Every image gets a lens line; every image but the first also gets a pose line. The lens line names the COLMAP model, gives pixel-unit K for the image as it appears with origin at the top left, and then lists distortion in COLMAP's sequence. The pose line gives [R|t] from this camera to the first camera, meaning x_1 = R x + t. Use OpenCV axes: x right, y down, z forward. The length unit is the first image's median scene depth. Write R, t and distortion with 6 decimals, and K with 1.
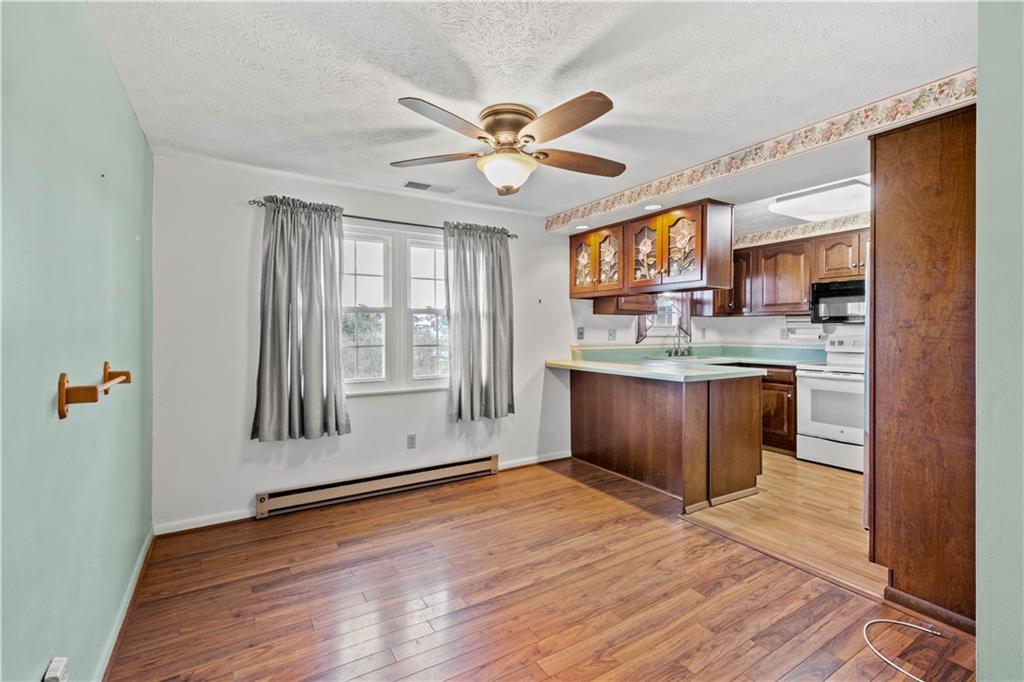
lens RADIAL K [[455.7, 0, 513.5], [0, 455.7, 332.5], [0, 0, 1]] dist [0.002123, 0.000000]
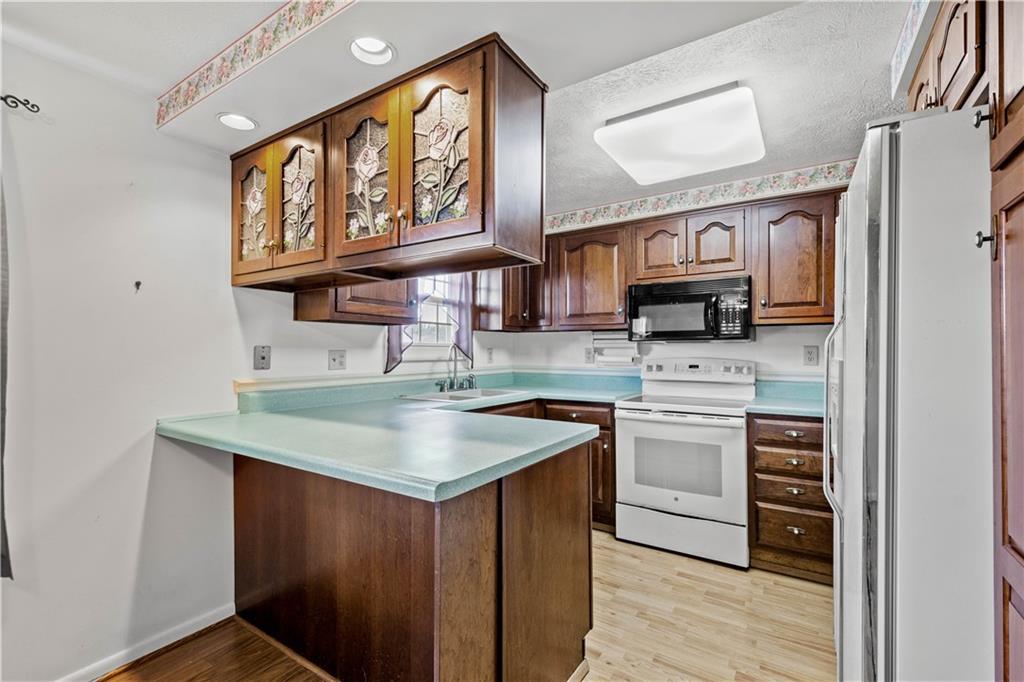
lens RADIAL K [[447.6, 0, 512.0], [0, 447.6, 341.0], [0, 0, 1]] dist [0.006850, -0.000054]
pose [[0.904170, 0.007452, 0.427107, 0.186933], [0.003450, 0.999688, -0.024745, -0.003470], [-0.427158, 0.023847, 0.903862, 0.442020]]
